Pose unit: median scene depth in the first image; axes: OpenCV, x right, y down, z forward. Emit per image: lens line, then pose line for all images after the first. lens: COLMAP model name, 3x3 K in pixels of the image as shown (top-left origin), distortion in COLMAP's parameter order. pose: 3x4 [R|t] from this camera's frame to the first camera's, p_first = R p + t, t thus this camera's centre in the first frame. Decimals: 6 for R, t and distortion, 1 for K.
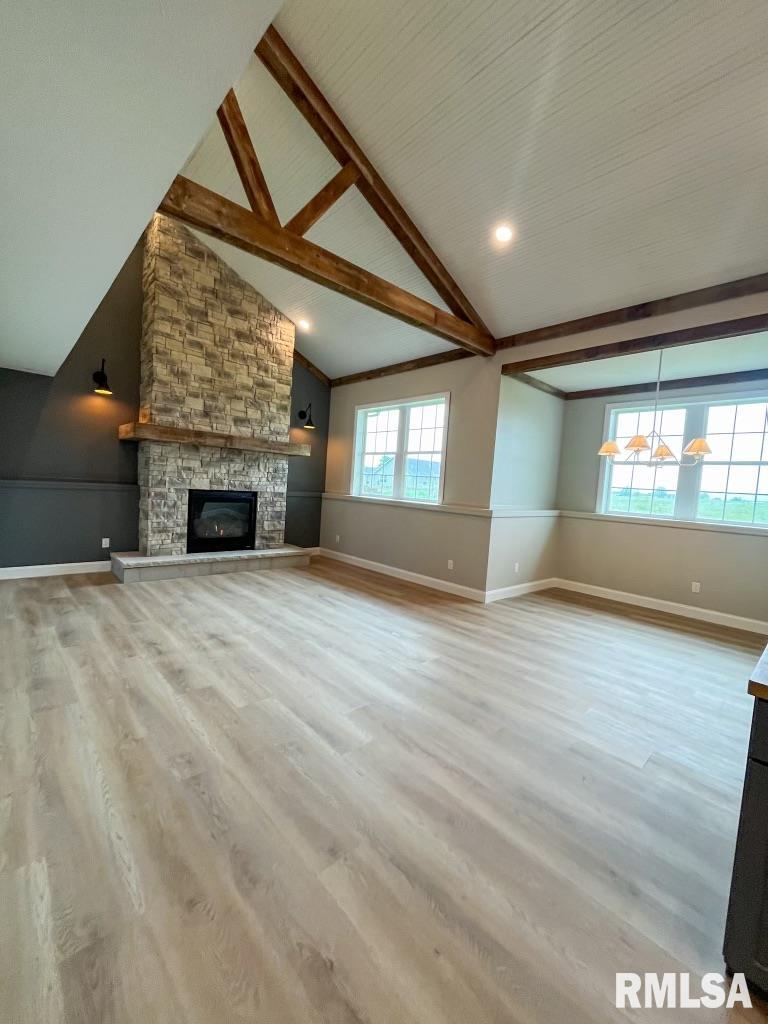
lens RADIAL K [[412.7, 0, 384.3], [0, 412.7, 510.1], [0, 0, 1]] dist [-0.002383, -0.000295]
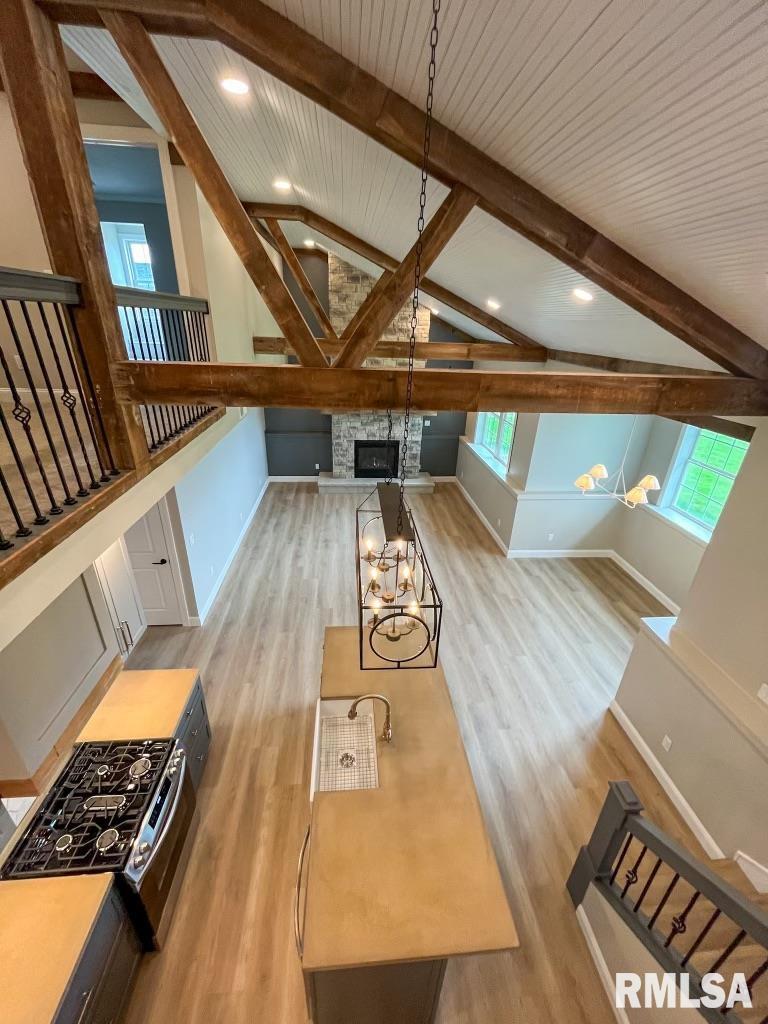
lens RADIAL K [[412.9, 0, 383.4], [0, 412.9, 510.4], [0, 0, 1]] dist [-0.002218, -0.000593]
pose [[0.791009, 0.217824, -0.571714, 0.606435], [-0.019235, 0.942864, 0.332621, -0.335329], [0.611502, -0.252110, 0.750004, -0.214716]]
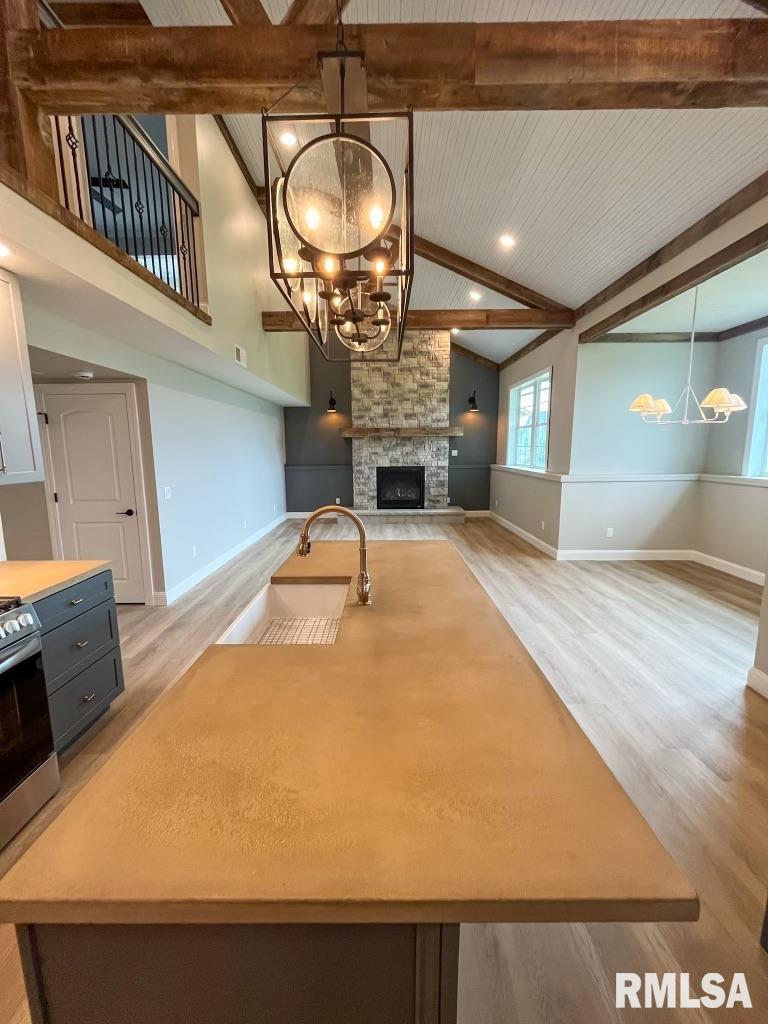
lens RADIAL K [[412.7, 0, 384.3], [0, 412.7, 510.1], [0, 0, 1]] dist [-0.002383, -0.000295]
pose [[0.734678, 0.030974, -0.677709, 0.588301], [0.015131, 0.997961, 0.062014, 0.014700], [0.678247, -0.055814, 0.732711, -0.103125]]
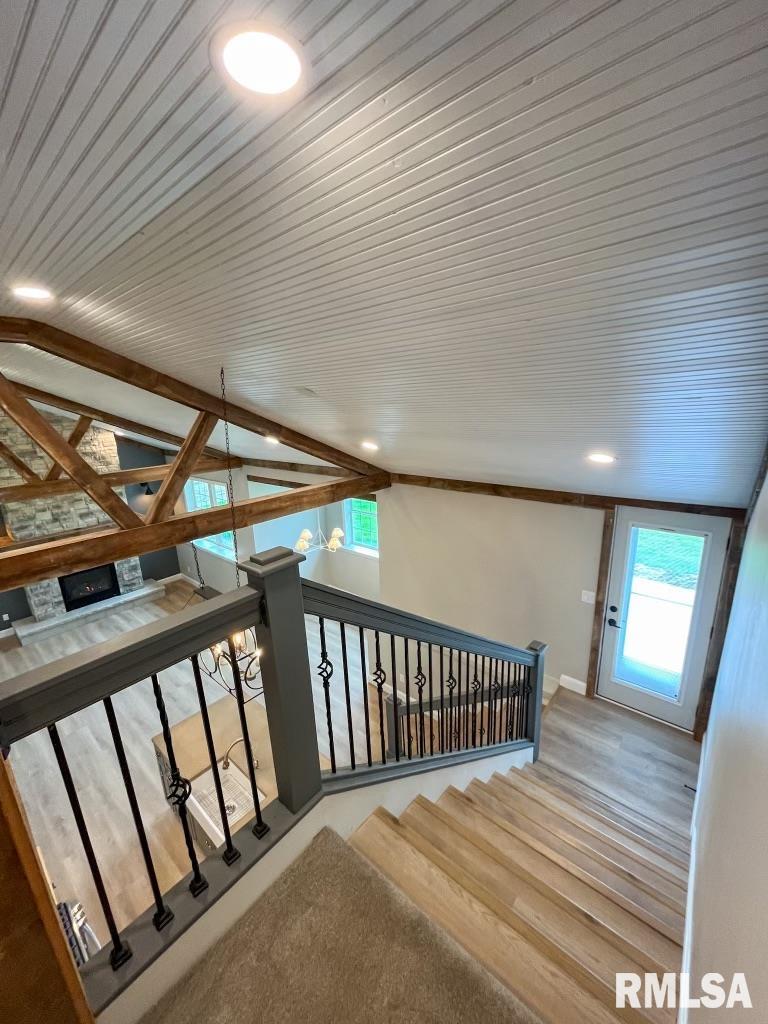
lens RADIAL K [[412.9, 0, 383.4], [0, 412.9, 510.4], [0, 0, 1]] dist [-0.002218, -0.000593]
pose [[0.988615, -0.128425, 0.078399, 0.592583], [0.110765, 0.973827, 0.198474, -0.430815], [-0.101836, -0.187530, 0.976966, -0.510117]]
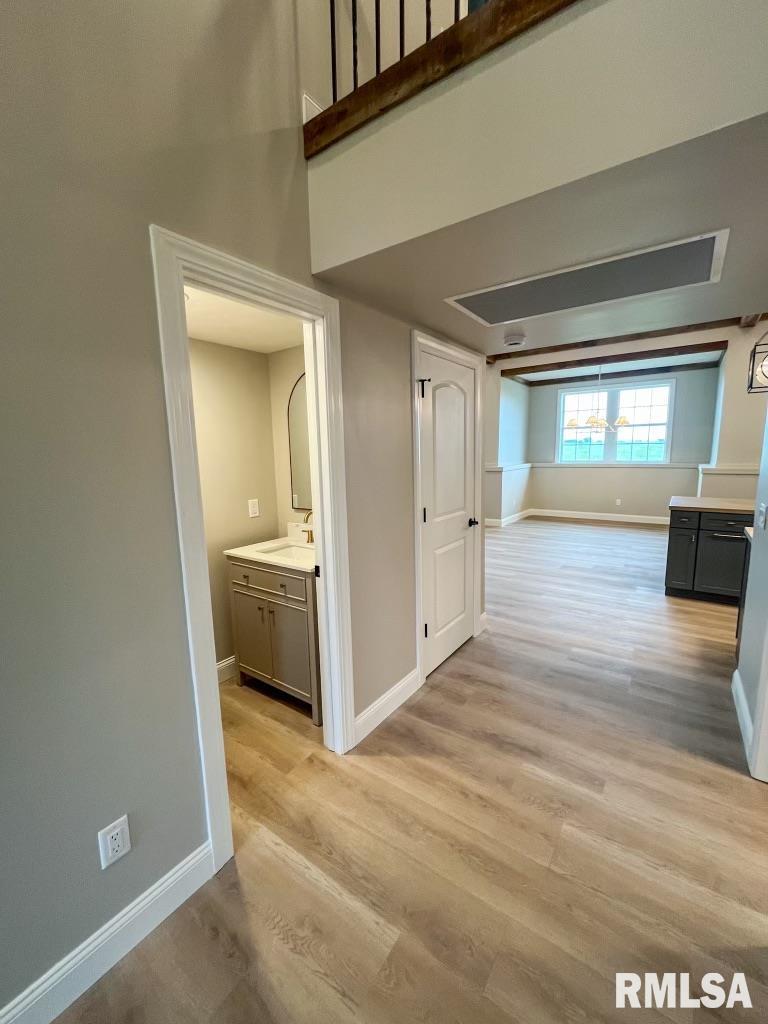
lens RADIAL K [[411.6, 0, 384.0], [0, 411.6, 512.0], [0, 0, 1]] dist [0.000561, 0.000046]
pose [[0.975806, -0.110746, 0.188514, -0.434774], [0.093490, 0.990774, 0.098117, -0.022675], [-0.197641, -0.078119, 0.977157, -0.395427]]
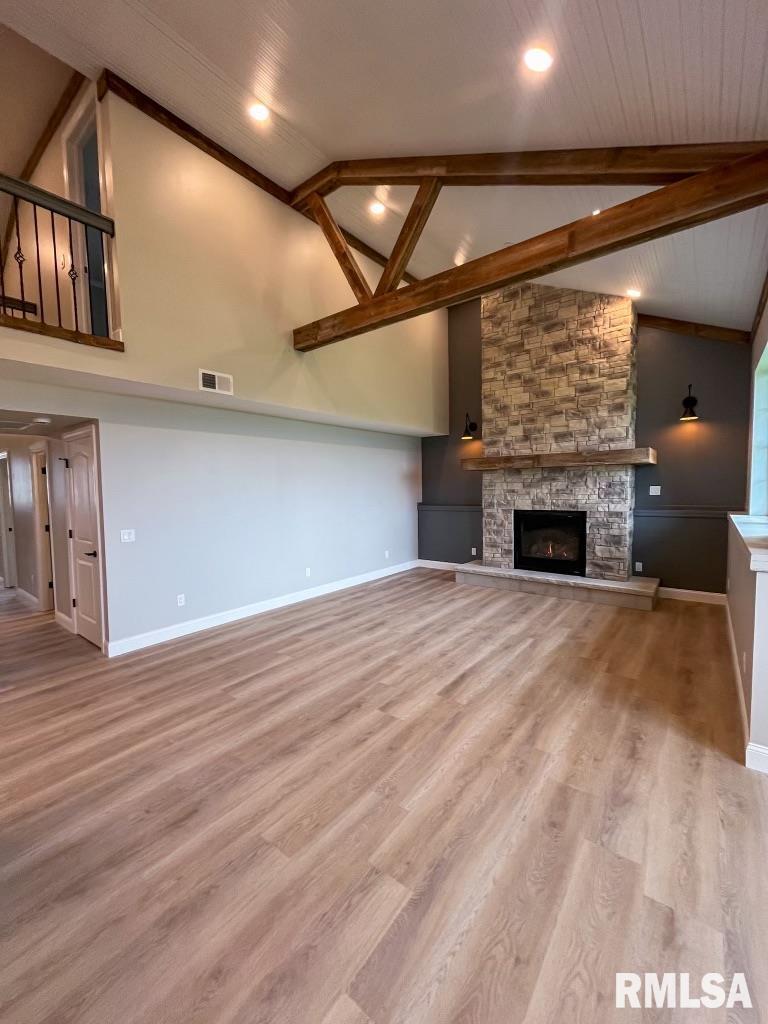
lens RADIAL K [[412.7, 0, 384.3], [0, 412.7, 510.1], [0, 0, 1]] dist [-0.002383, -0.000295]
pose [[0.158858, -0.008910, -0.987261, 0.556511], [-0.031606, 0.999401, -0.014106, -0.023770], [0.986795, 0.033445, 0.158481, 0.495975]]
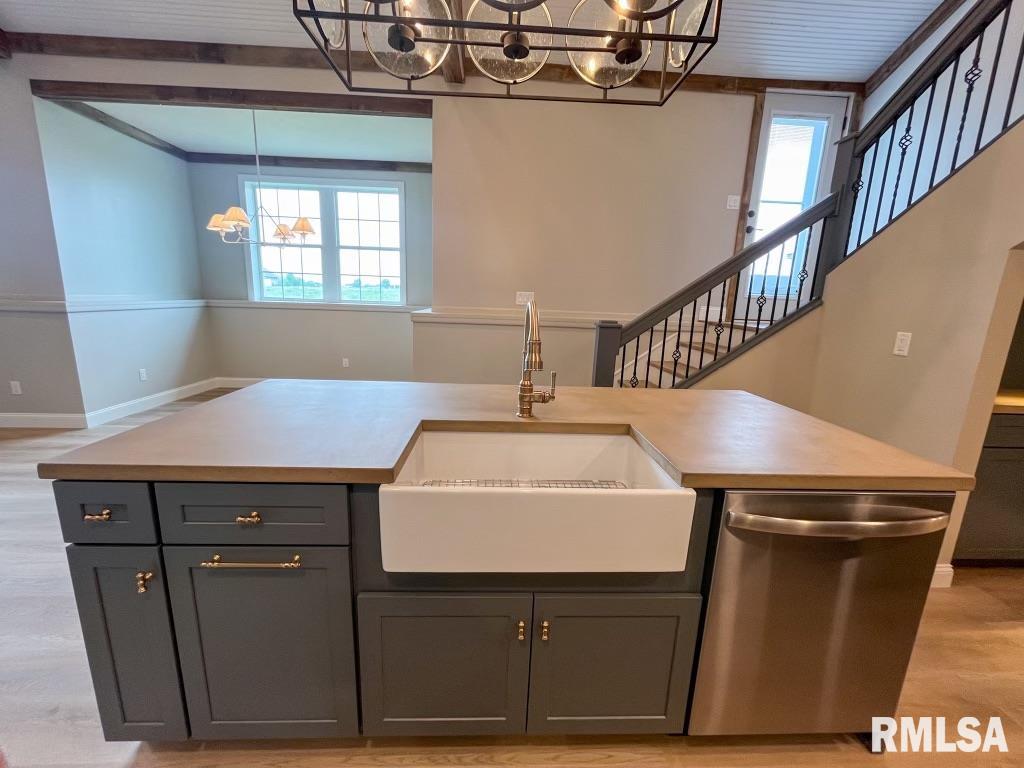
lens RADIAL K [[412.9, 0, 509.9], [0, 412.9, 382.9], [0, 0, 1]] dist [-0.002218, -0.000593]
pose [[0.642042, -0.197574, 0.740774, 0.180124], [0.055147, 0.975622, 0.212414, 0.025056], [-0.764683, -0.095527, 0.637287, -0.053086]]
